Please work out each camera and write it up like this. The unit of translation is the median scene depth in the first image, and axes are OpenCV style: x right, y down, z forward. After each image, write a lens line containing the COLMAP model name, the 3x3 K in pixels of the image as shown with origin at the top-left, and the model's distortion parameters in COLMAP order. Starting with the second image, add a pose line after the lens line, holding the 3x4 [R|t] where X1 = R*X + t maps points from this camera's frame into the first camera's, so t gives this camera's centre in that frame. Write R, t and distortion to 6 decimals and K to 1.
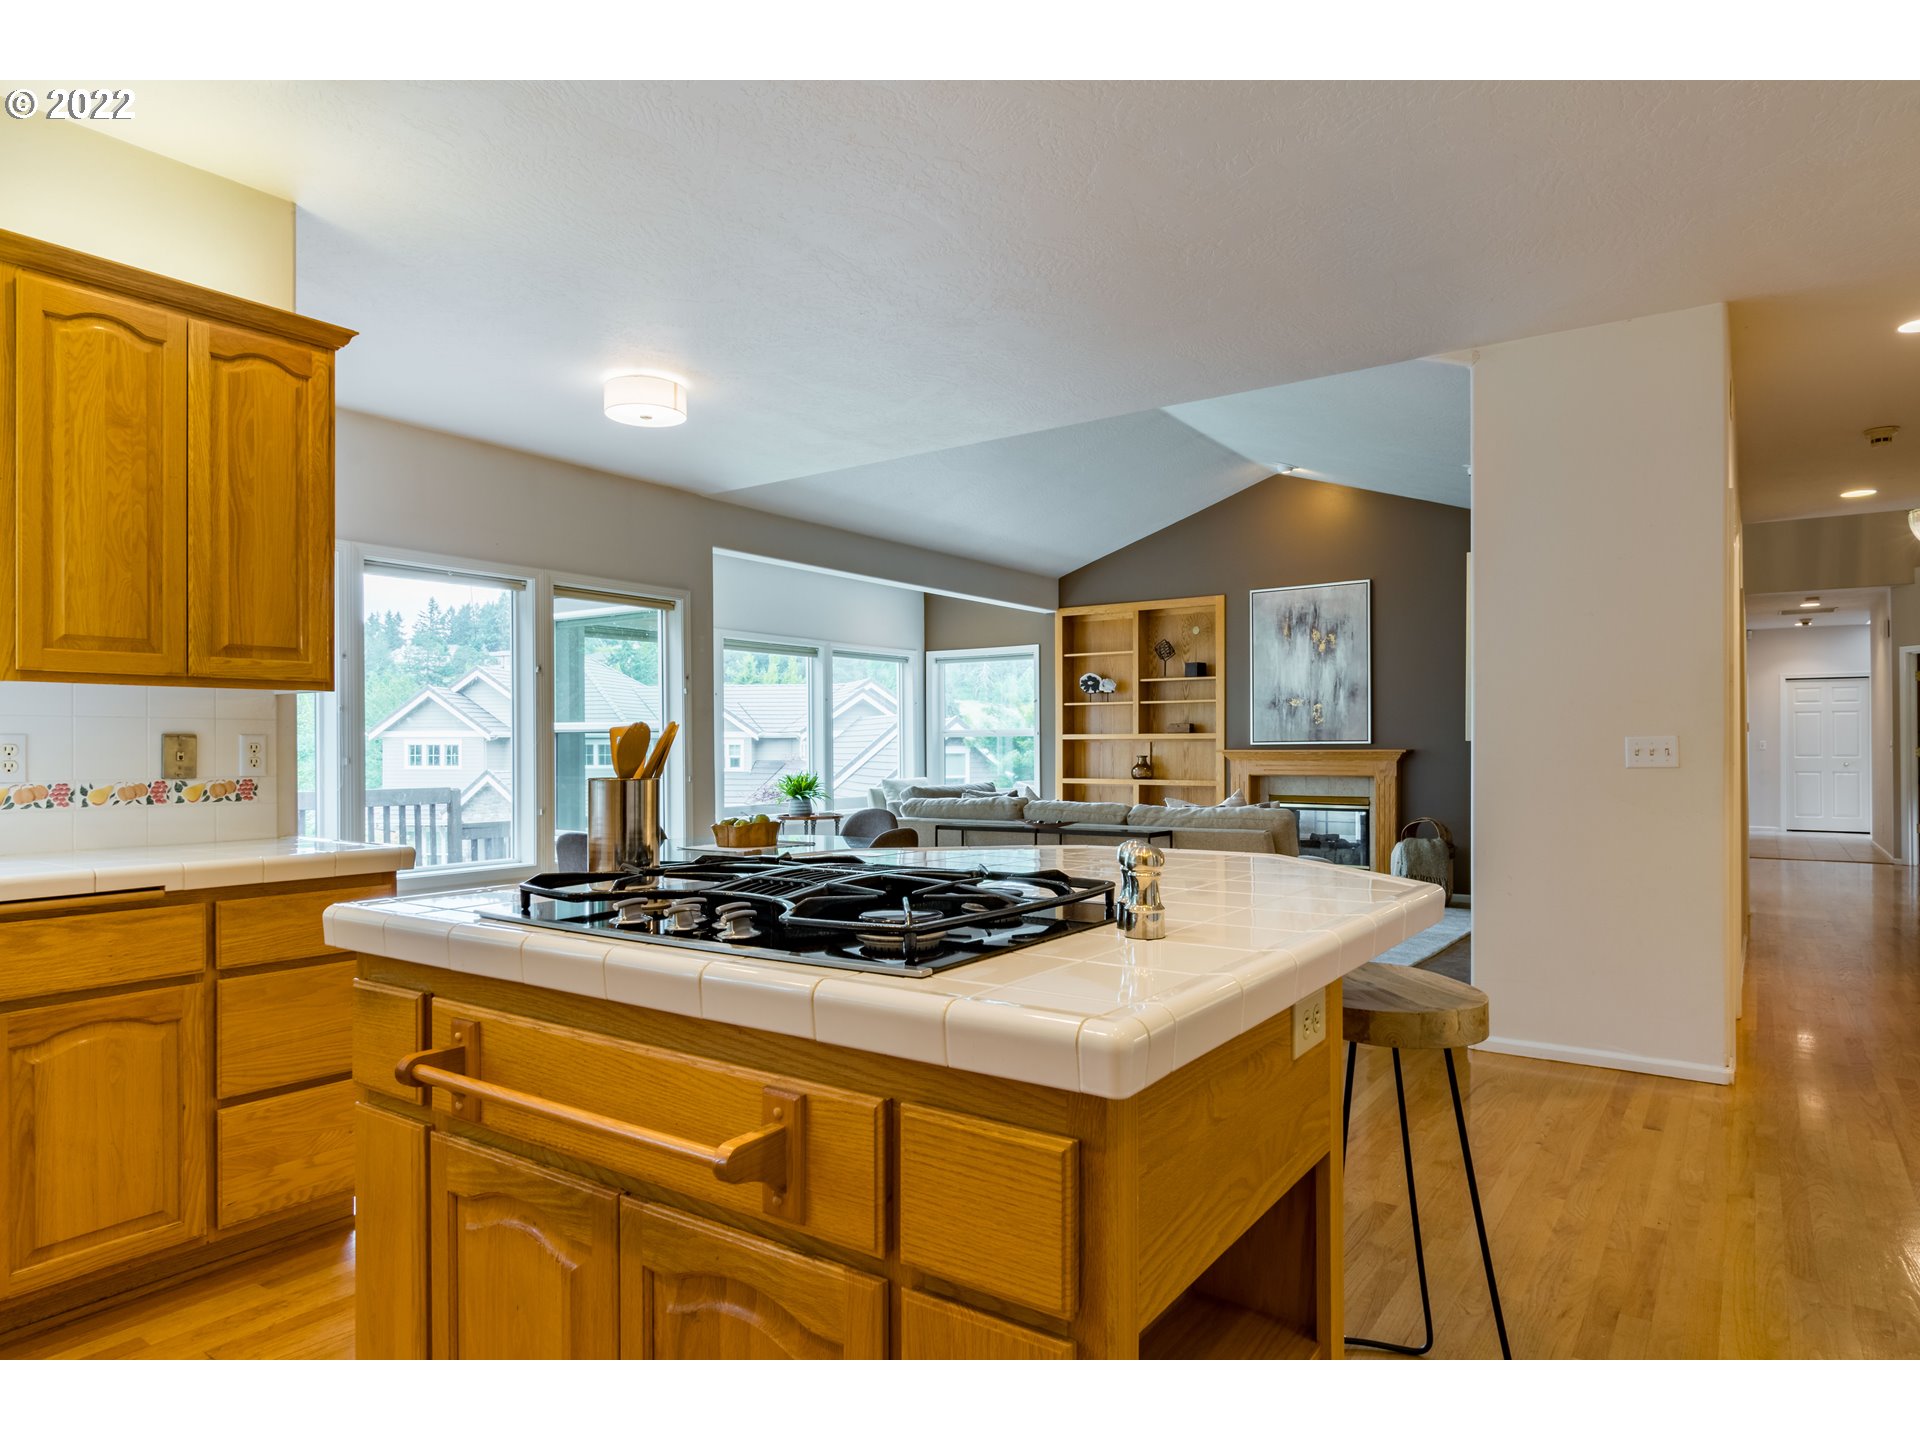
lens RADIAL K [[1144.6, 0, 968.5], [0, 1144.6, 748.1], [0, 0, 1]] dist [0.001939, -0.000319]
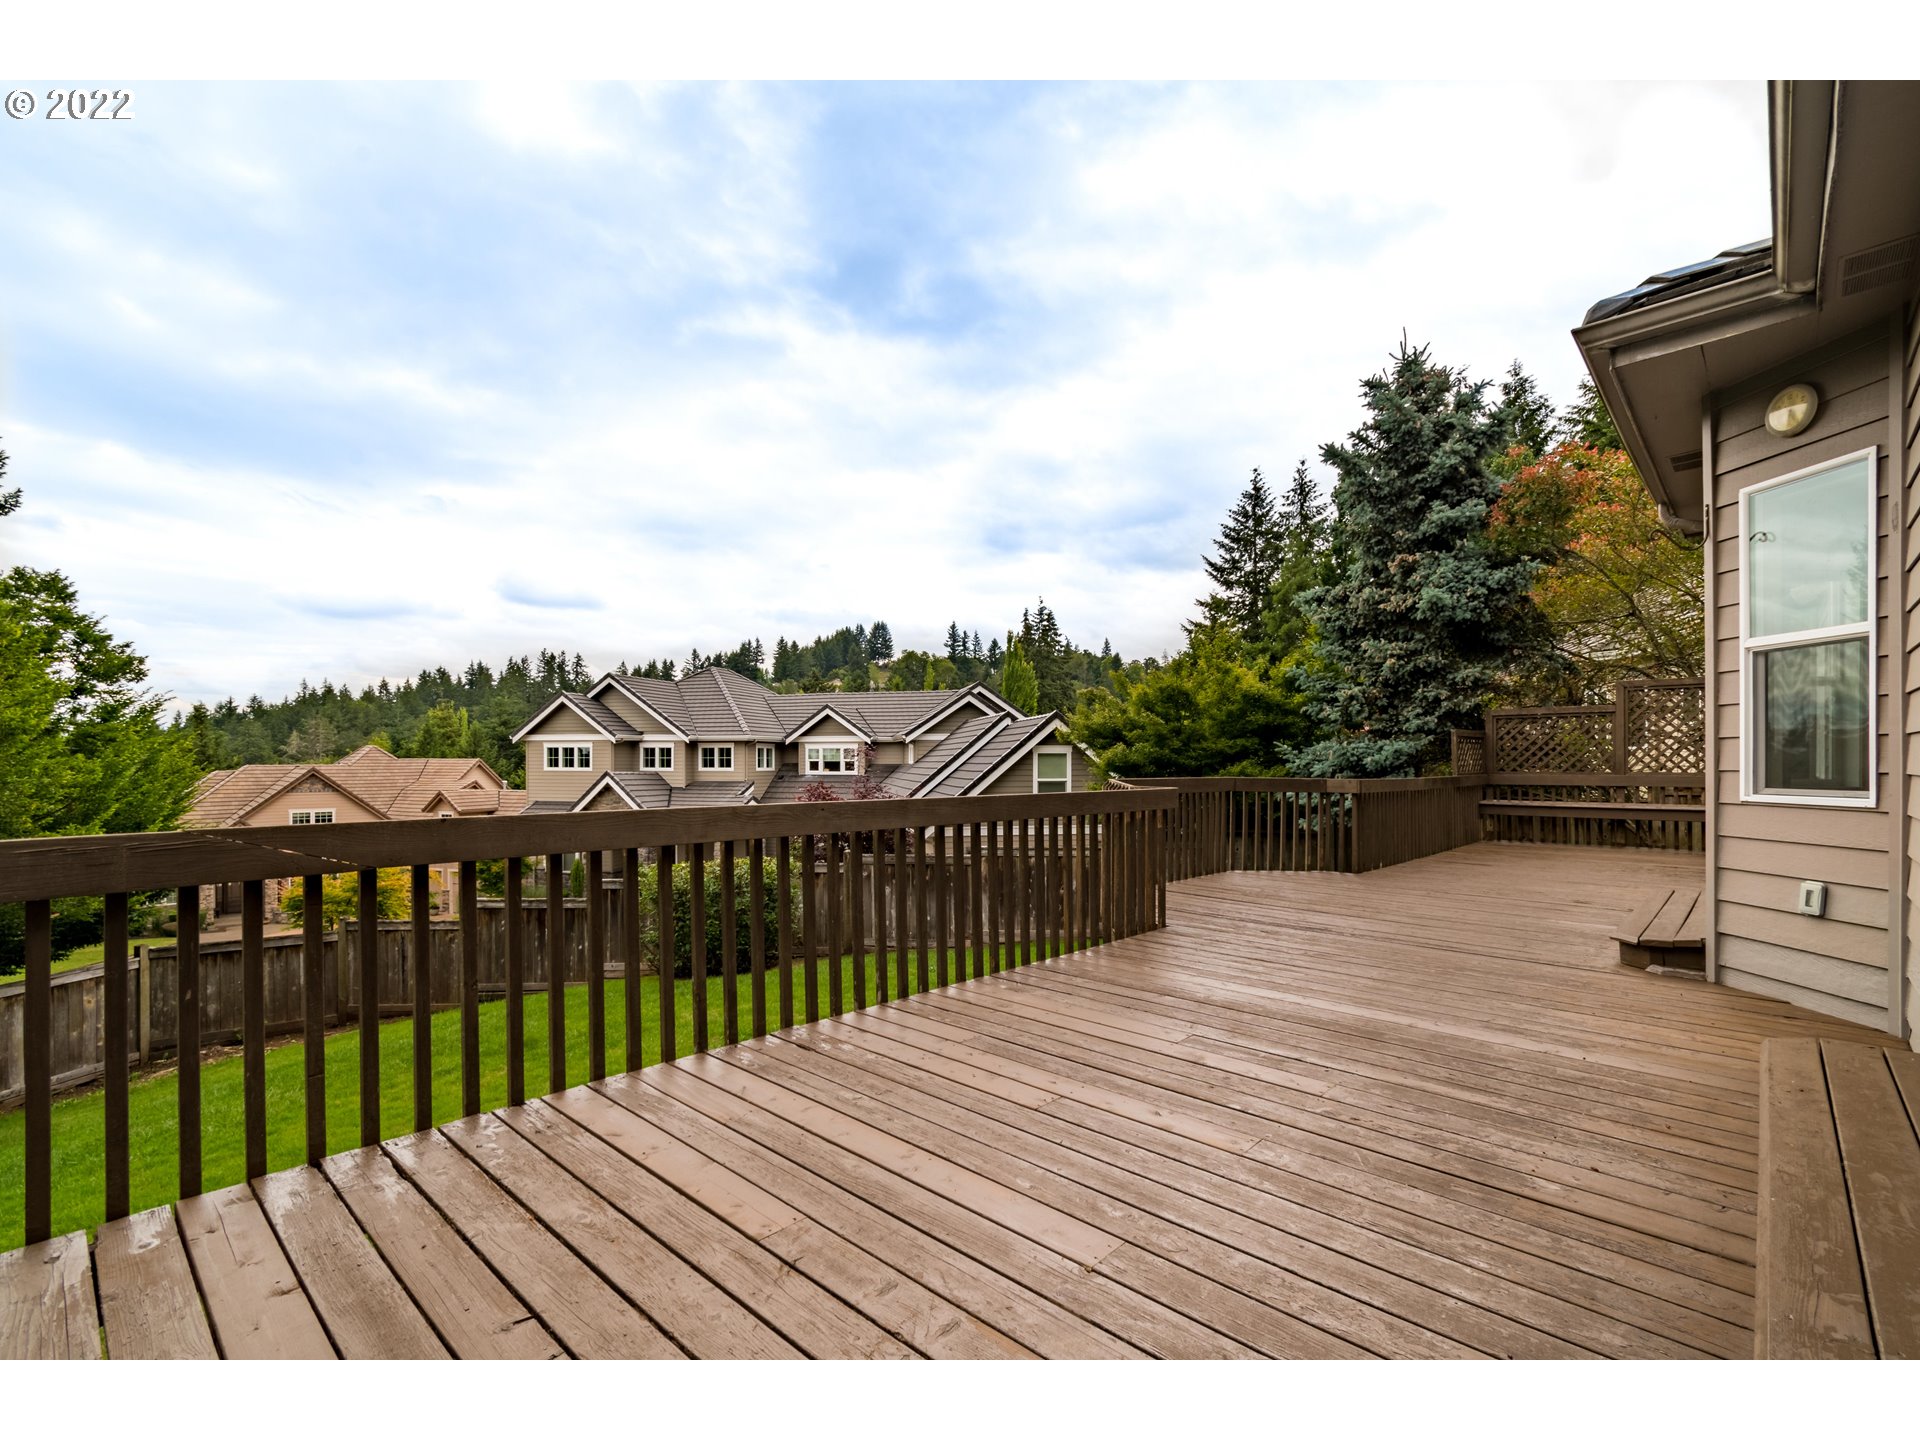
lens RADIAL K [[864.7, 0, 967.8], [0, 864.7, 754.0], [0, 0, 1]] dist [-0.000627, -0.000422]
pose [[0.989457, 0.001219, -0.144819, 0.063748], [-0.002456, 0.999962, -0.008364, 0.038689], [0.144803, 0.008632, 0.989423, 1.179947]]
